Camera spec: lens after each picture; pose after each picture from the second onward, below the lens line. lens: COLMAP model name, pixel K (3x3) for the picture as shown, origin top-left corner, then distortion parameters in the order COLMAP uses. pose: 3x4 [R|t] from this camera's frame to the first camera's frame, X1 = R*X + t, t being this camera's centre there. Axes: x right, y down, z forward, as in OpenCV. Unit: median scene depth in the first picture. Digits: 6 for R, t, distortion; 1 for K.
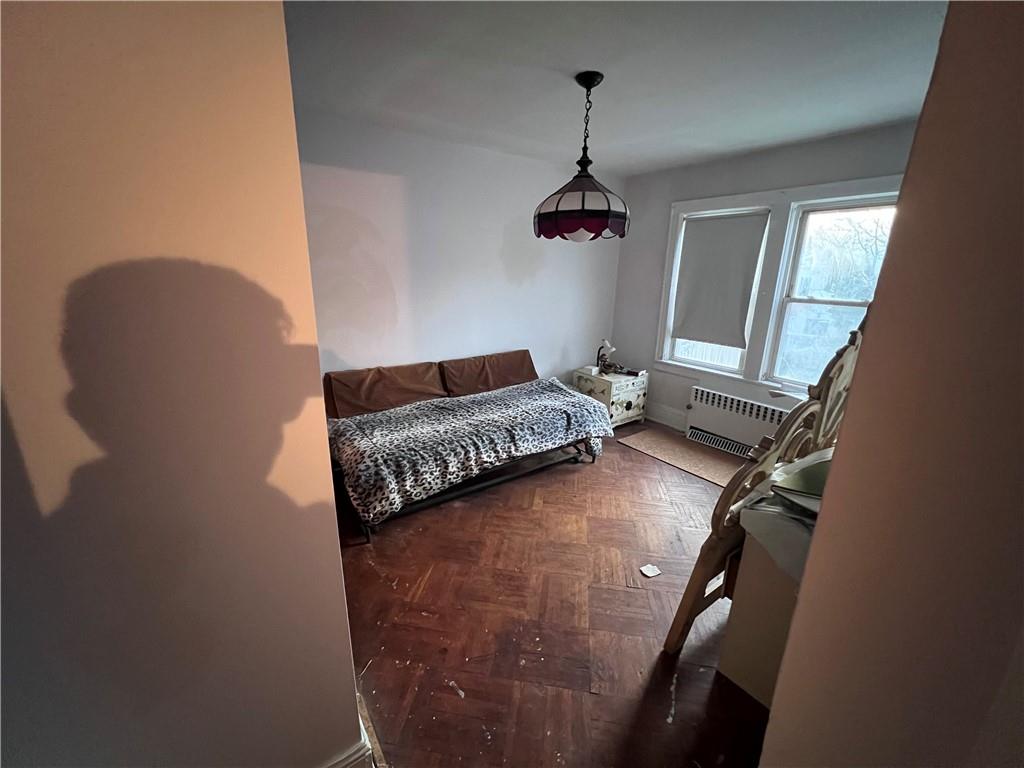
lens RADIAL K [[410.9, 0, 512.6], [0, 410.9, 382.8], [0, 0, 1]] dist [-0.000771, -0.000163]
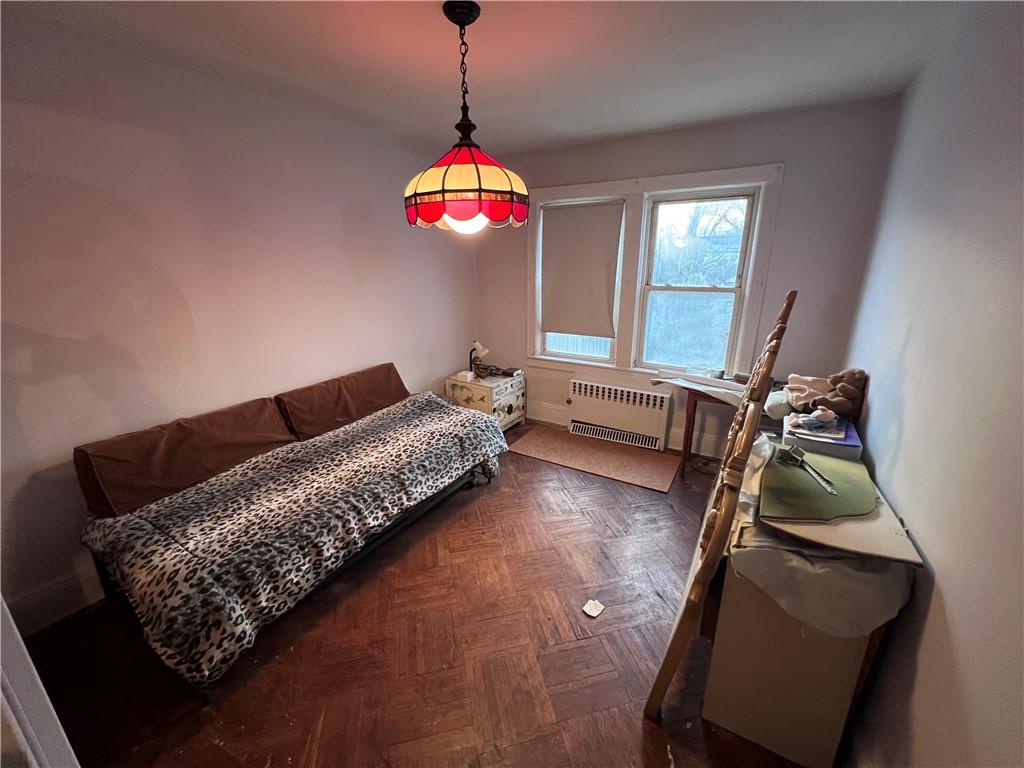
lens RADIAL K [[410.9, 0, 510.9], [0, 410.9, 382.9], [0, 0, 1]] dist [-0.000771, -0.000163]
pose [[0.922883, -0.135195, 0.360568, -0.061955], [0.127573, 0.990809, 0.044978, -0.064472], [-0.363335, 0.004489, 0.931648, 0.188439]]
